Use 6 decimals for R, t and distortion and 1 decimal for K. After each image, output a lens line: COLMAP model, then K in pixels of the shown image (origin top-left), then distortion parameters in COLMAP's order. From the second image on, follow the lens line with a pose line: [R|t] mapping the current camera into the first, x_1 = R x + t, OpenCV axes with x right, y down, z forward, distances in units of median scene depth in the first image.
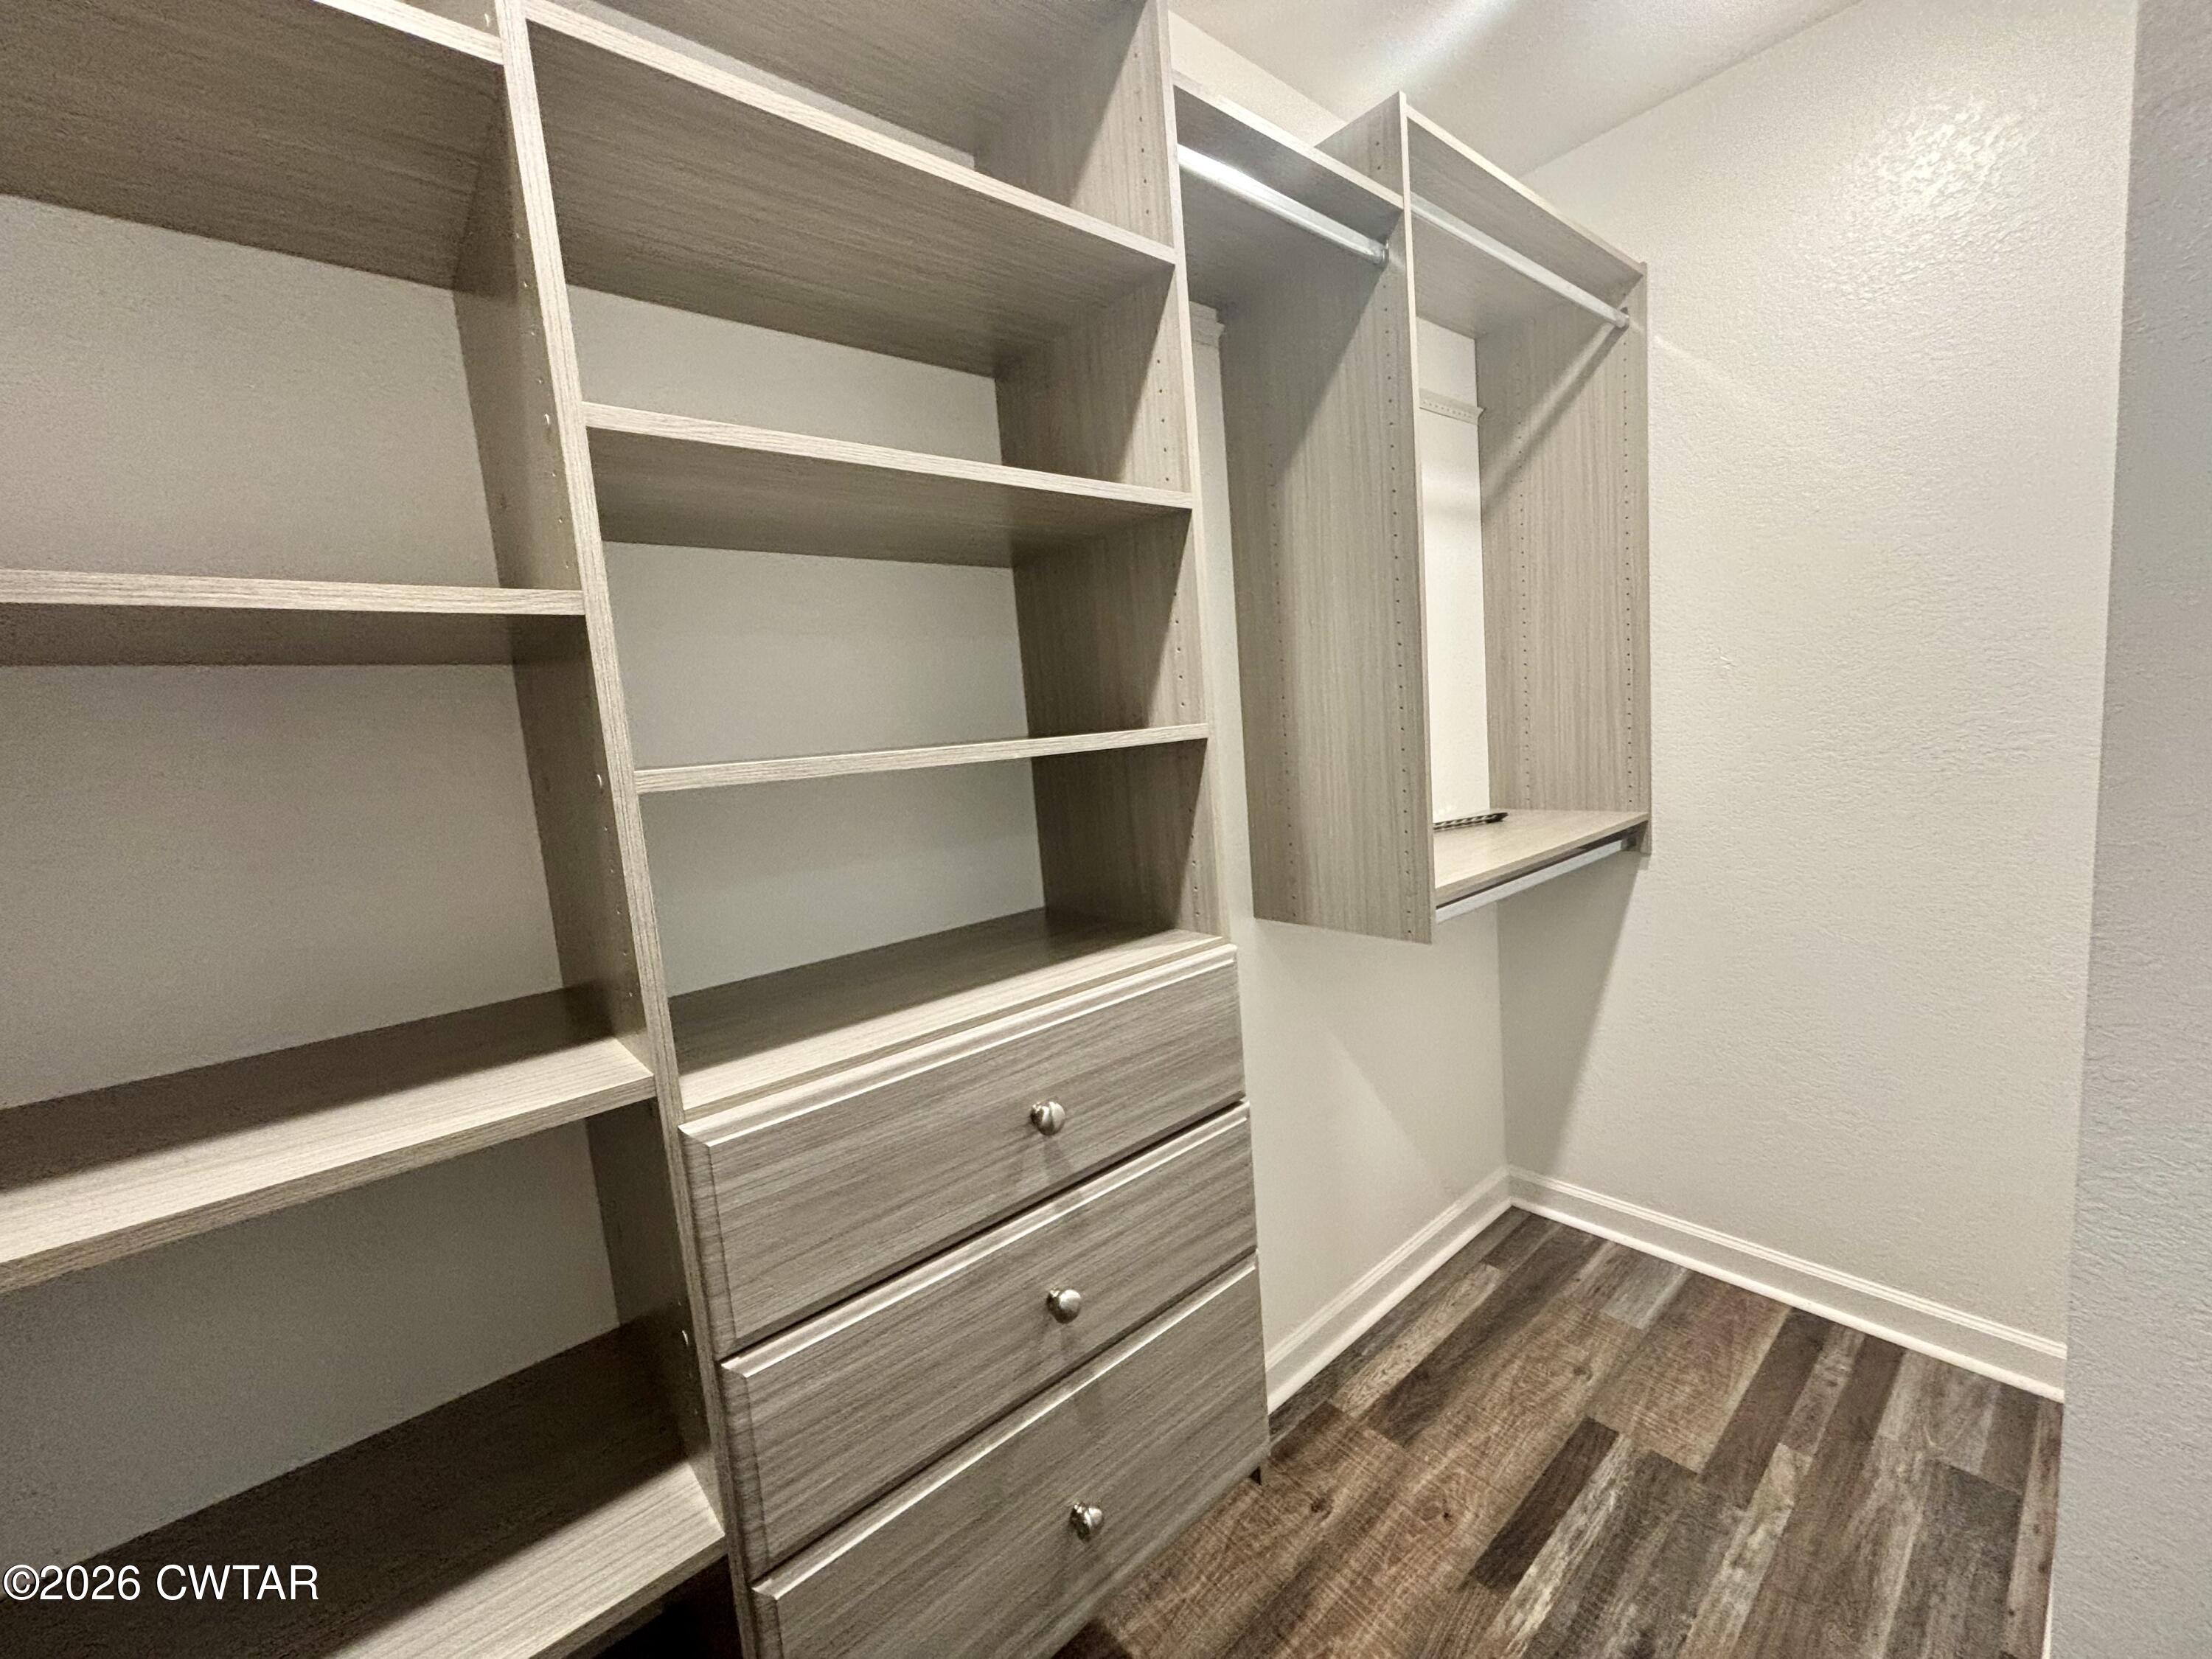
lens RADIAL K [[893.7, 0, 1106.0], [0, 893.7, 829.5], [0, 0, 1]] dist [-0.004197, -0.000412]
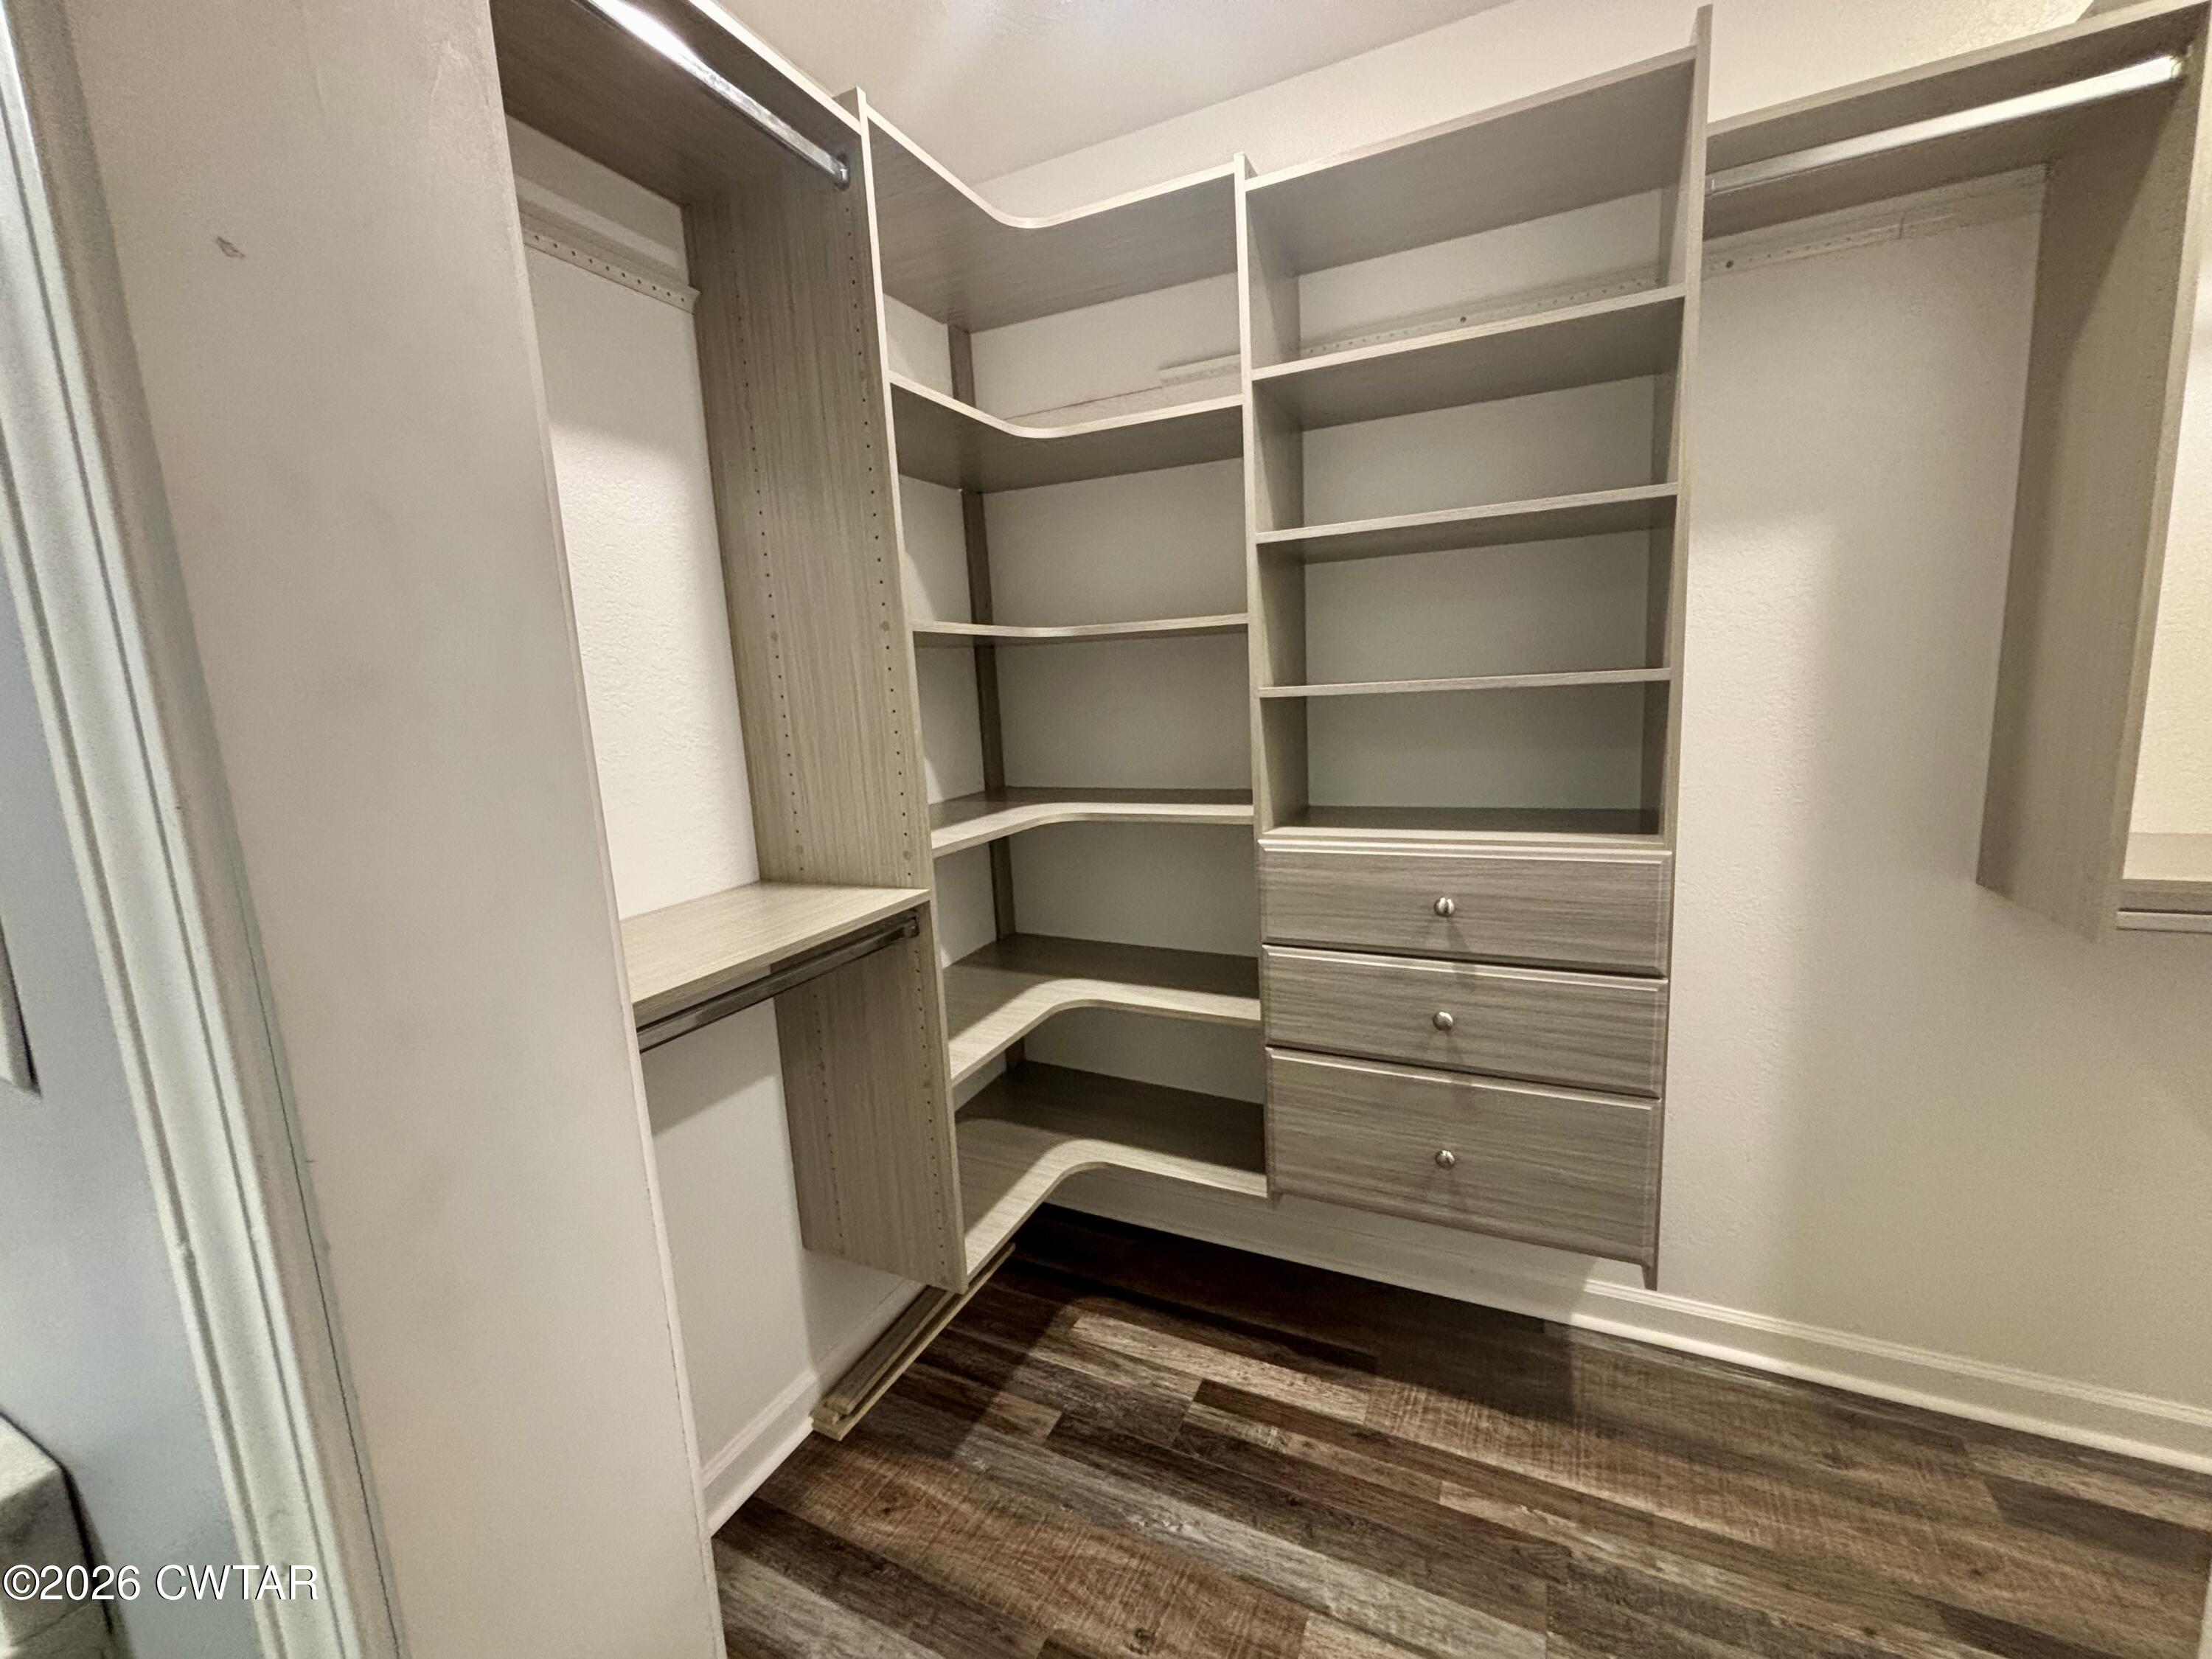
lens RADIAL K [[893.7, 0, 1106.0], [0, 893.7, 829.5], [0, 0, 1]] dist [-0.004197, -0.000412]
pose [[0.401884, 0.198115, -0.894002, 1.060914], [-0.088822, 0.980145, 0.177276, -0.056769], [0.911373, 0.008163, 0.411501, -0.254131]]
